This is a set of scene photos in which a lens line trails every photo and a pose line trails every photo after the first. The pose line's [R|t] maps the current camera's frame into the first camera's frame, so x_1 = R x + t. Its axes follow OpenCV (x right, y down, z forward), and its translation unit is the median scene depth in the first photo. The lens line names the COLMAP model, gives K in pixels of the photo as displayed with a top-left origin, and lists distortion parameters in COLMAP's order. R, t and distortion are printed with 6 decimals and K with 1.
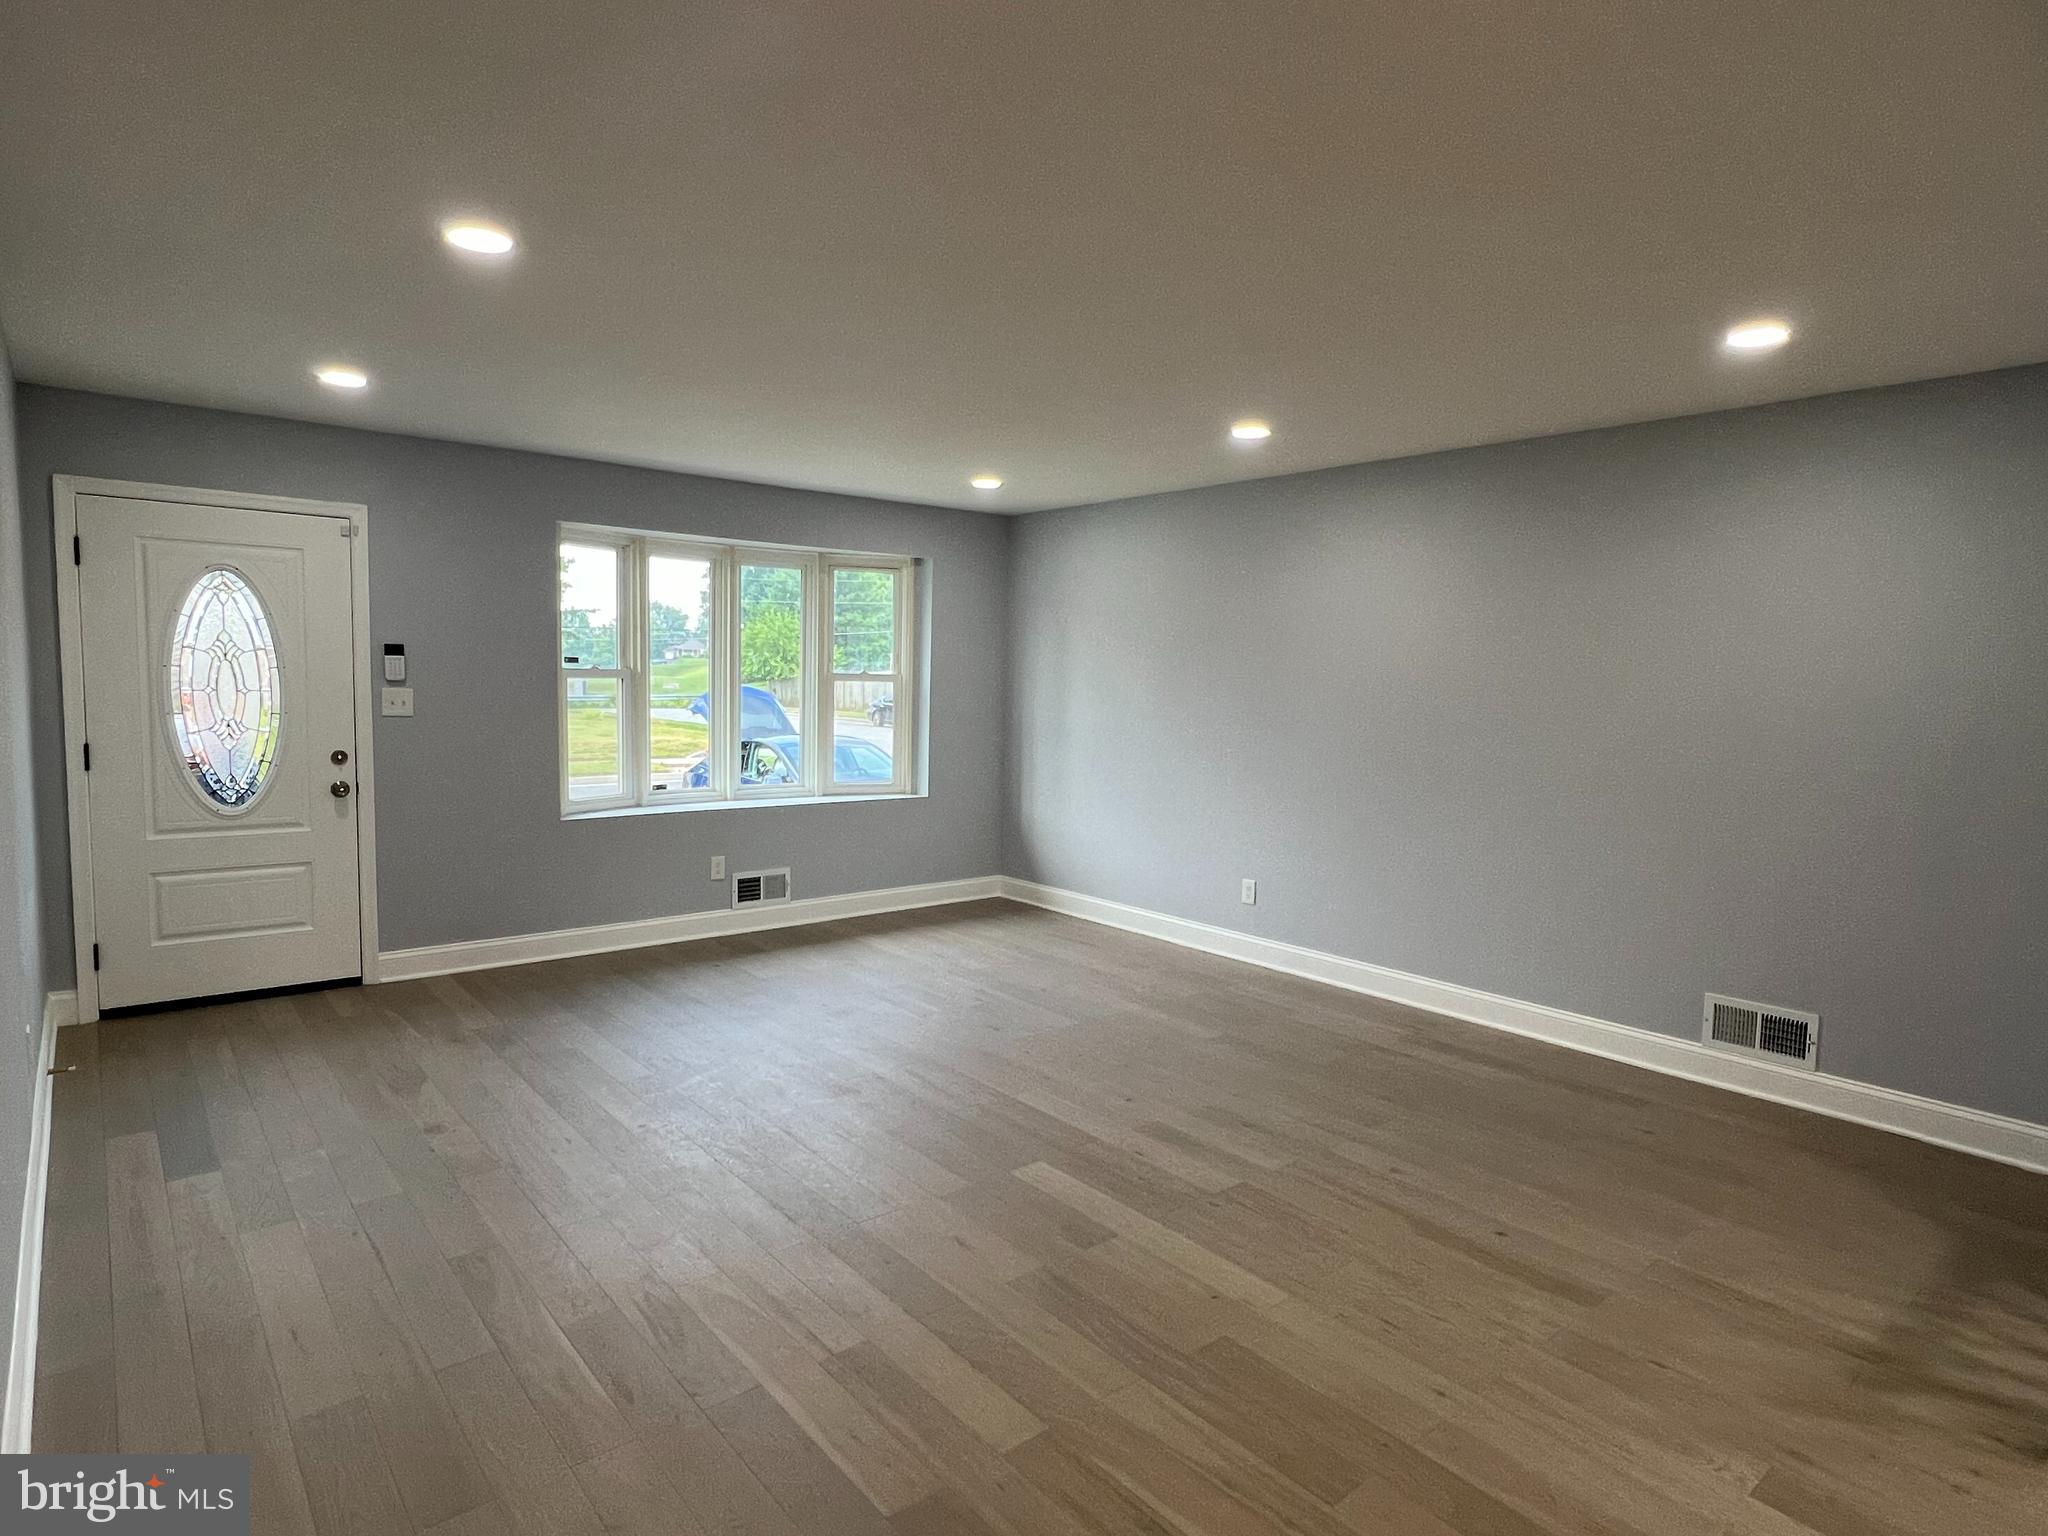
lens RADIAL K [[1125.3, 0, 1021.5], [0, 1125.3, 763.4], [0, 0, 1]] dist [0.000826, 0.000665]
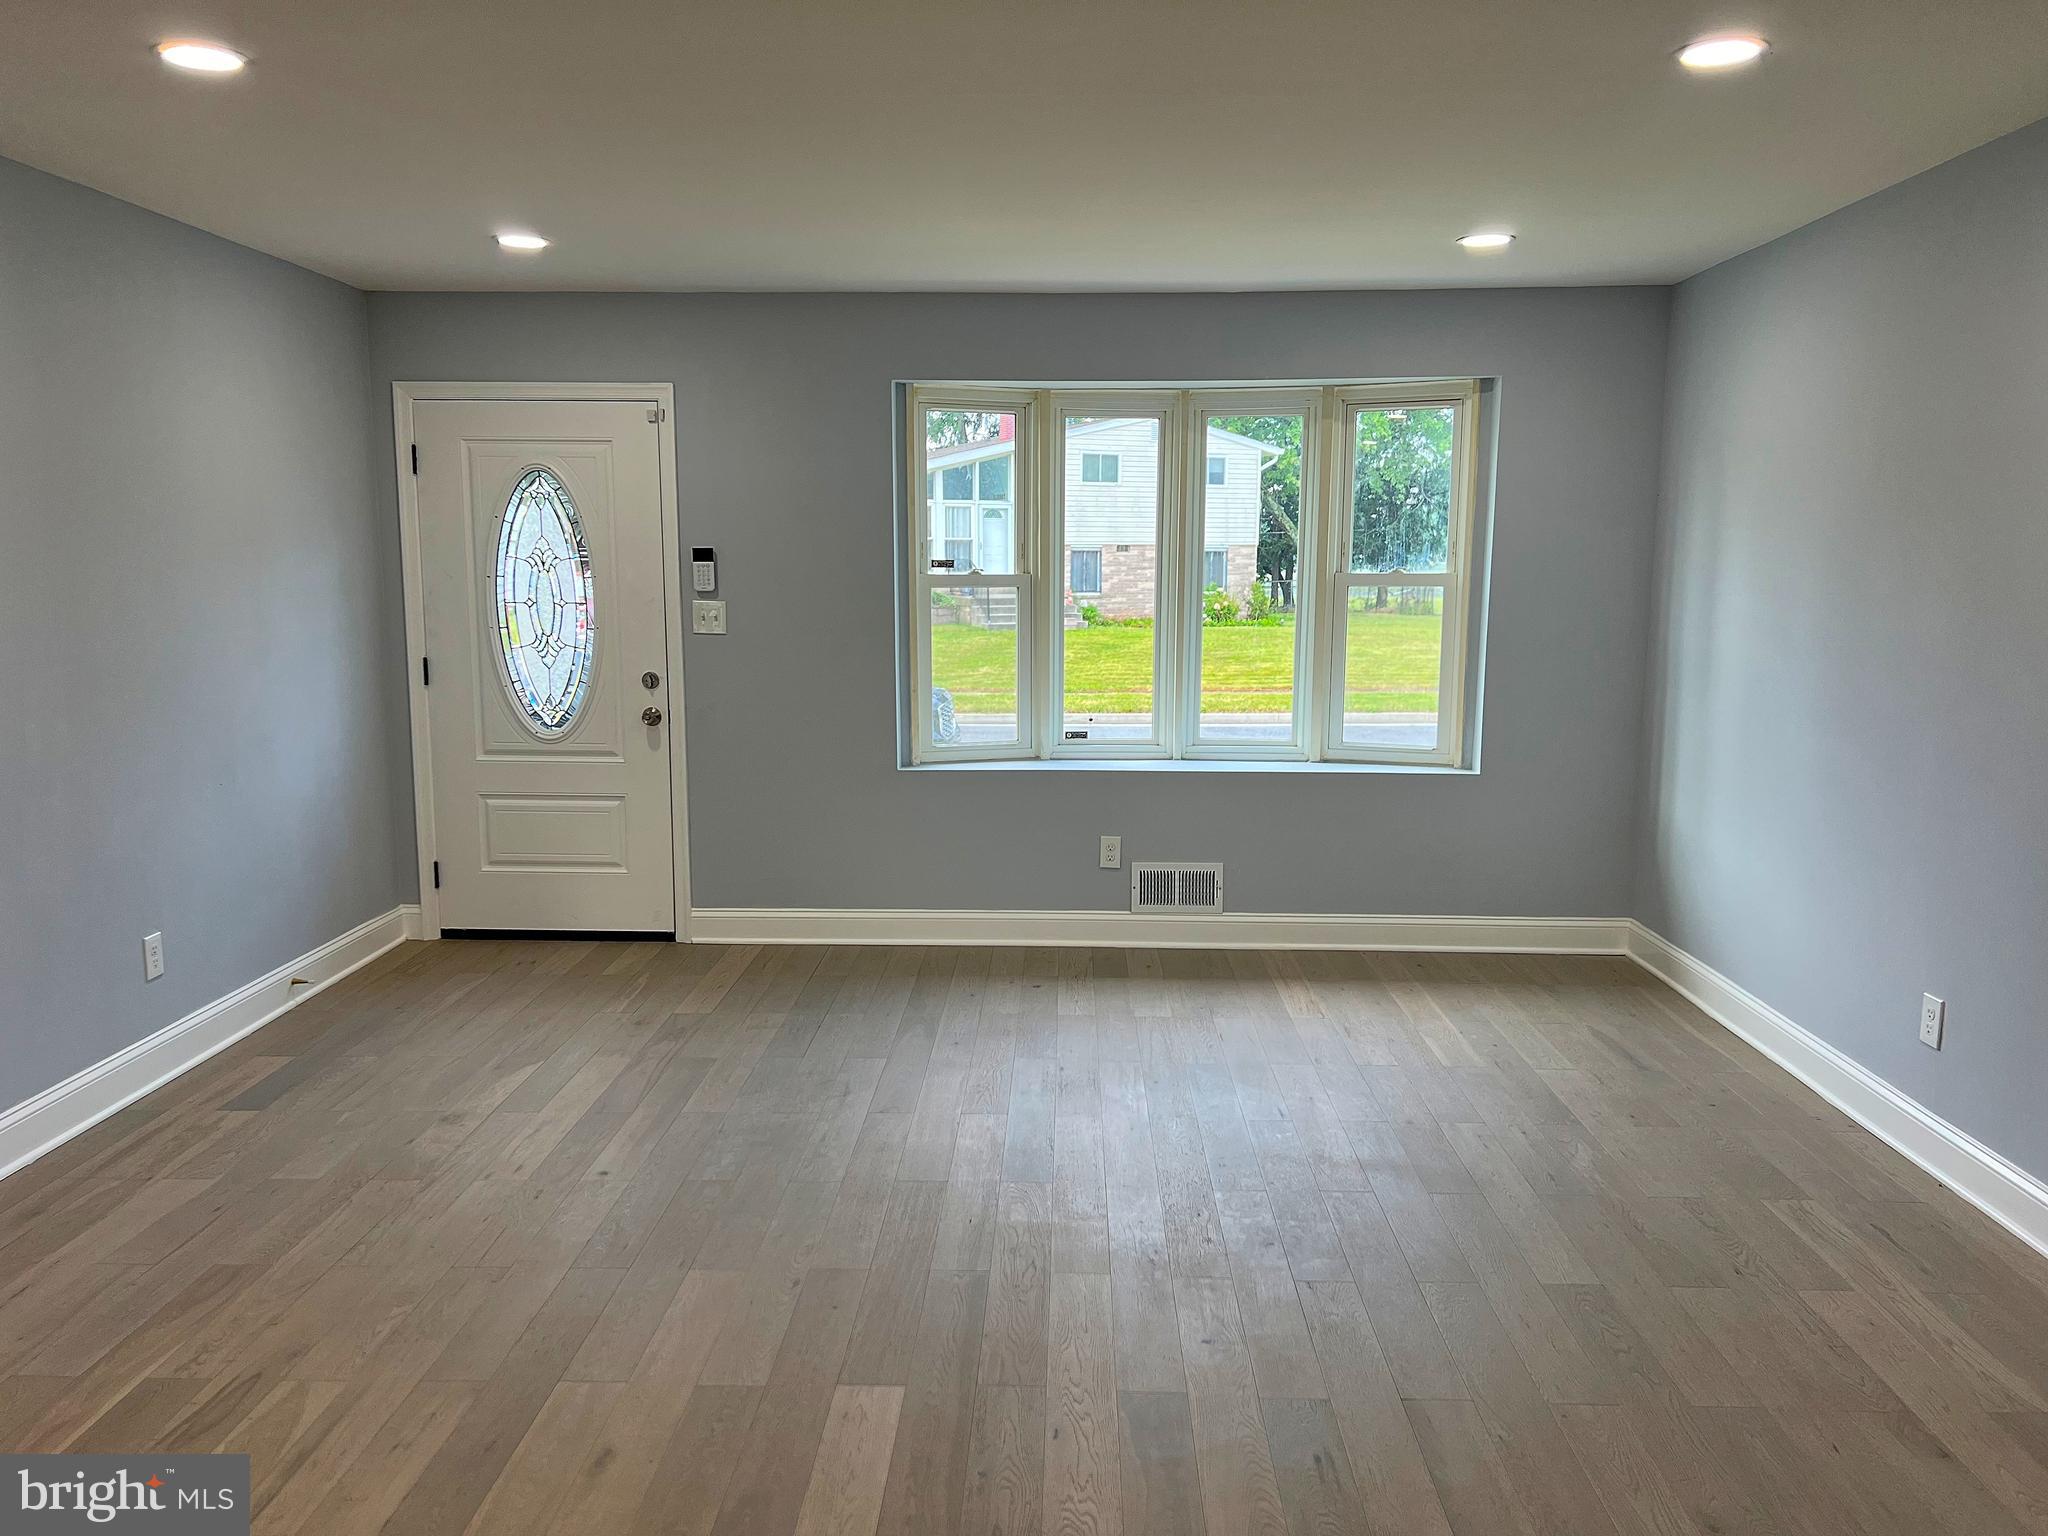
lens RADIAL K [[1523.4, 0, 1017.6], [0, 1523.4, 782.5], [0, 0, 1]] dist [0.061588, -0.004831]
pose [[0.746947, 0.075150, -0.660623, 0.386320], [-0.039639, 0.996858, 0.068580, -0.018471], [0.663701, -0.025039, 0.747579, 0.289726]]
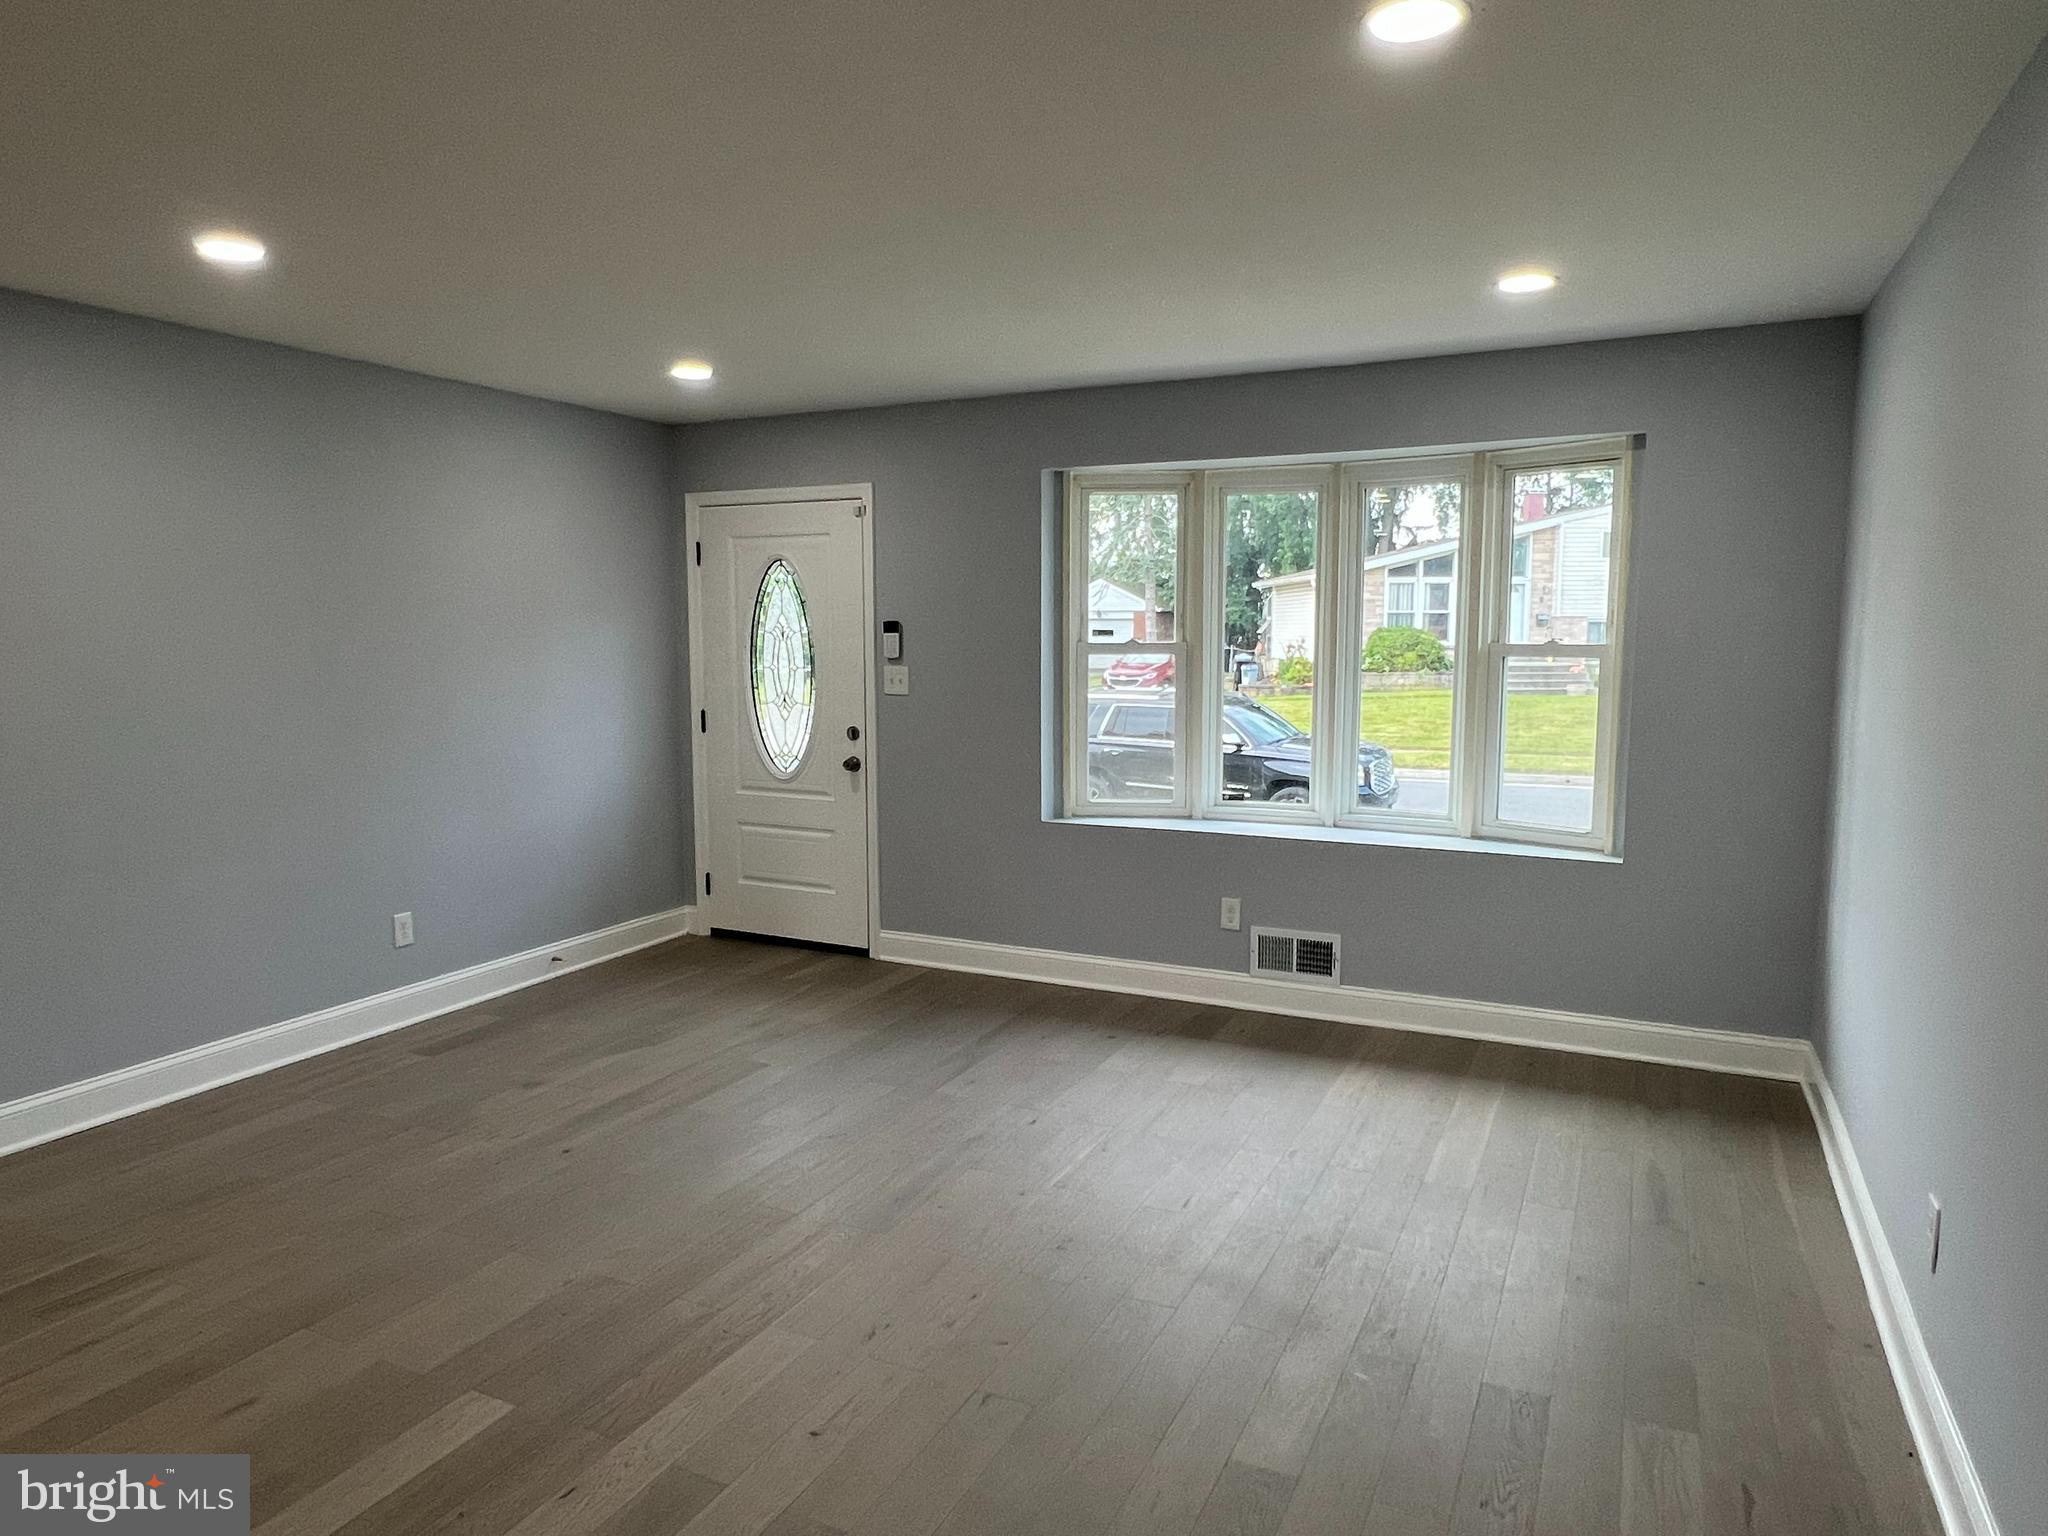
lens RADIAL K [[1290.0, 0, 1024.0], [0, 1290.0, 768.0], [0, 0, 1]] dist [0.003127, 0.001524]
pose [[0.406877, 0.073581, -0.910515, 0.518267], [-0.064576, 0.996574, 0.051679, -0.043333], [0.911198, 0.037771, 0.410234, 0.639775]]
